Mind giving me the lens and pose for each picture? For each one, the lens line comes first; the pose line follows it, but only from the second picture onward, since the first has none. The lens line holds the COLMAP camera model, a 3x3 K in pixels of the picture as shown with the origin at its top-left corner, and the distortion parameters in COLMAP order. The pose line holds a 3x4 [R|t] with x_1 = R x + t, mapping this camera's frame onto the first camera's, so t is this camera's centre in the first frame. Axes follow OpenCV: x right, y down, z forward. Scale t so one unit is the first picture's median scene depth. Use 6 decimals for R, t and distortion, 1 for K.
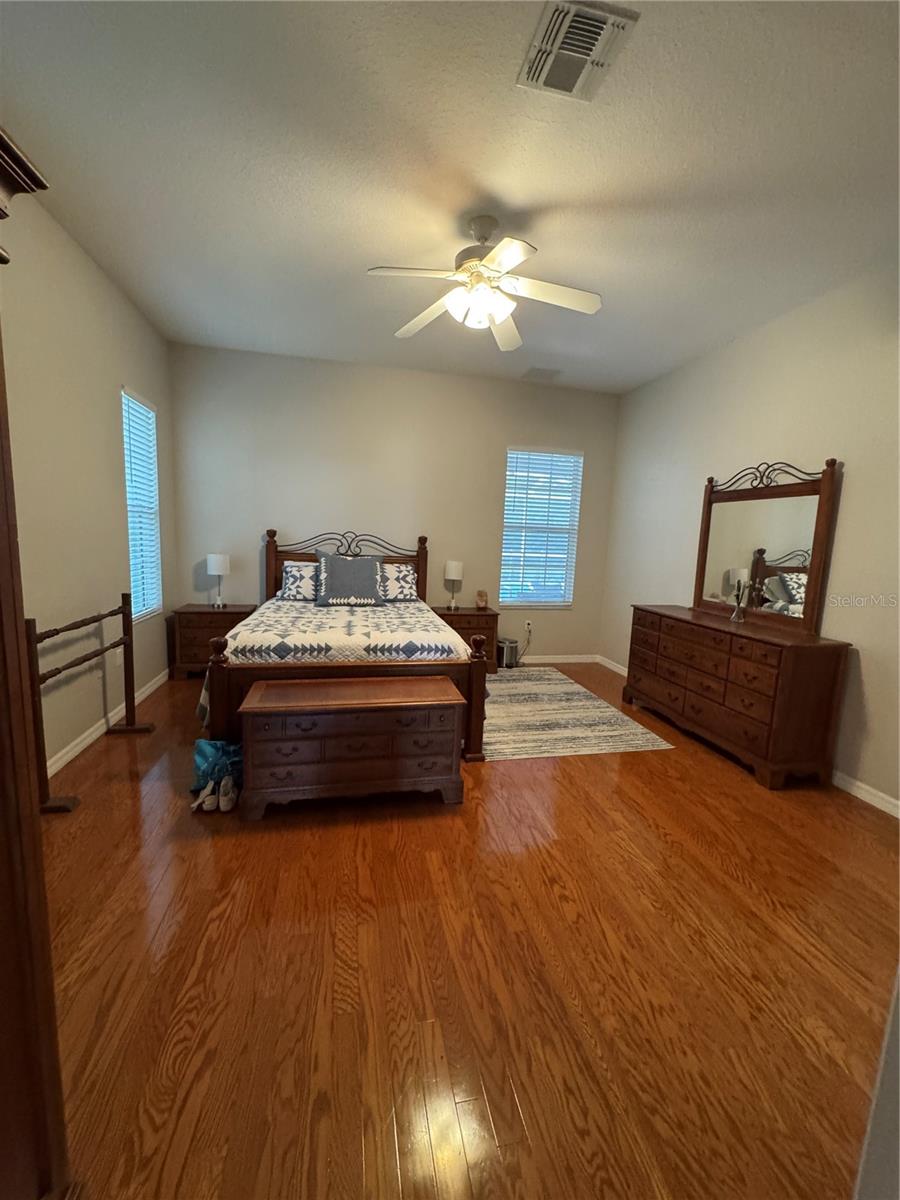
lens RADIAL K [[479.6, 0, 450.8], [0, 479.6, 601.3], [0, 0, 1]] dist [-0.003649, 0.000530]
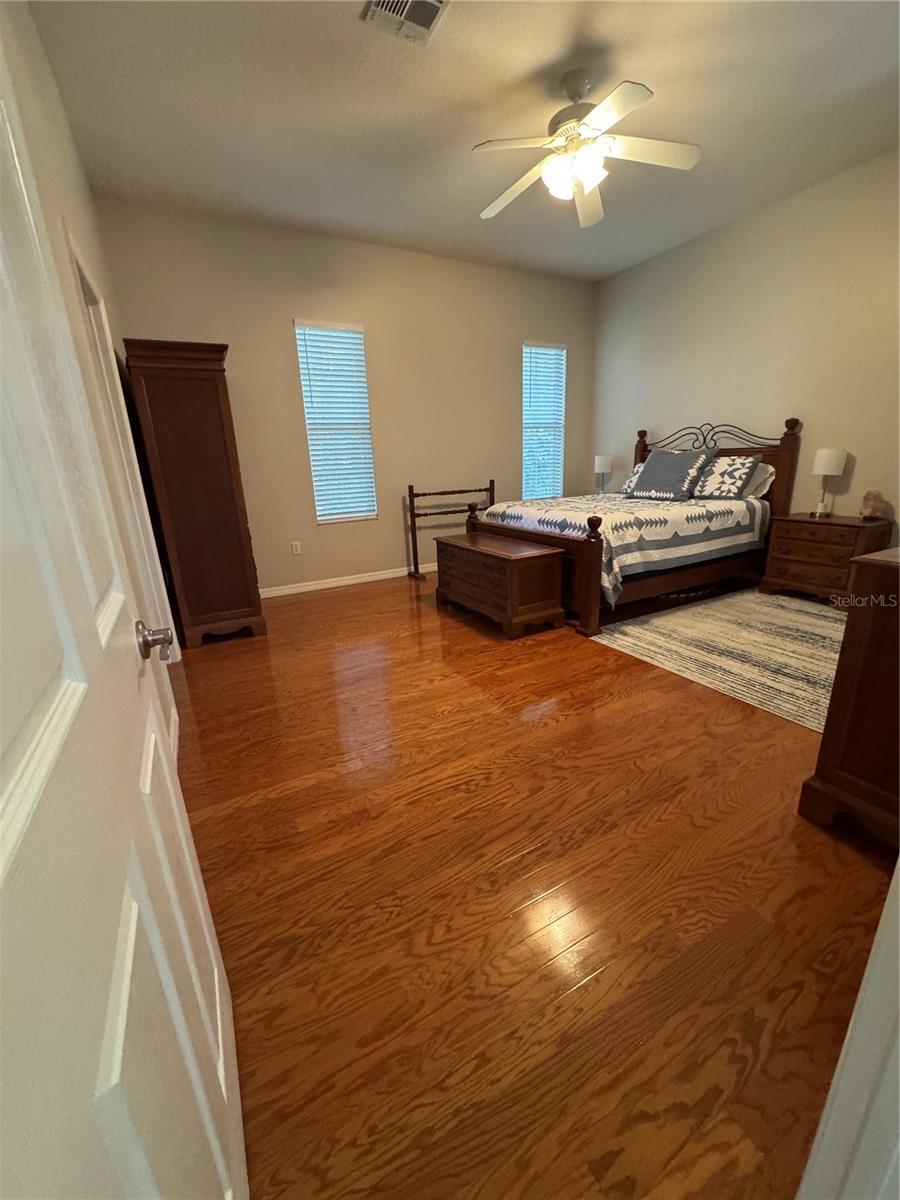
lens RADIAL K [[479.6, 0, 450.8], [0, 479.6, 601.3], [0, 0, 1]] dist [-0.003649, 0.000530]
pose [[0.278317, 0.224875, -0.933794, 0.847848], [-0.079580, 0.974263, 0.210901, 0.050188], [0.957187, 0.015614, 0.289050, 0.358892]]
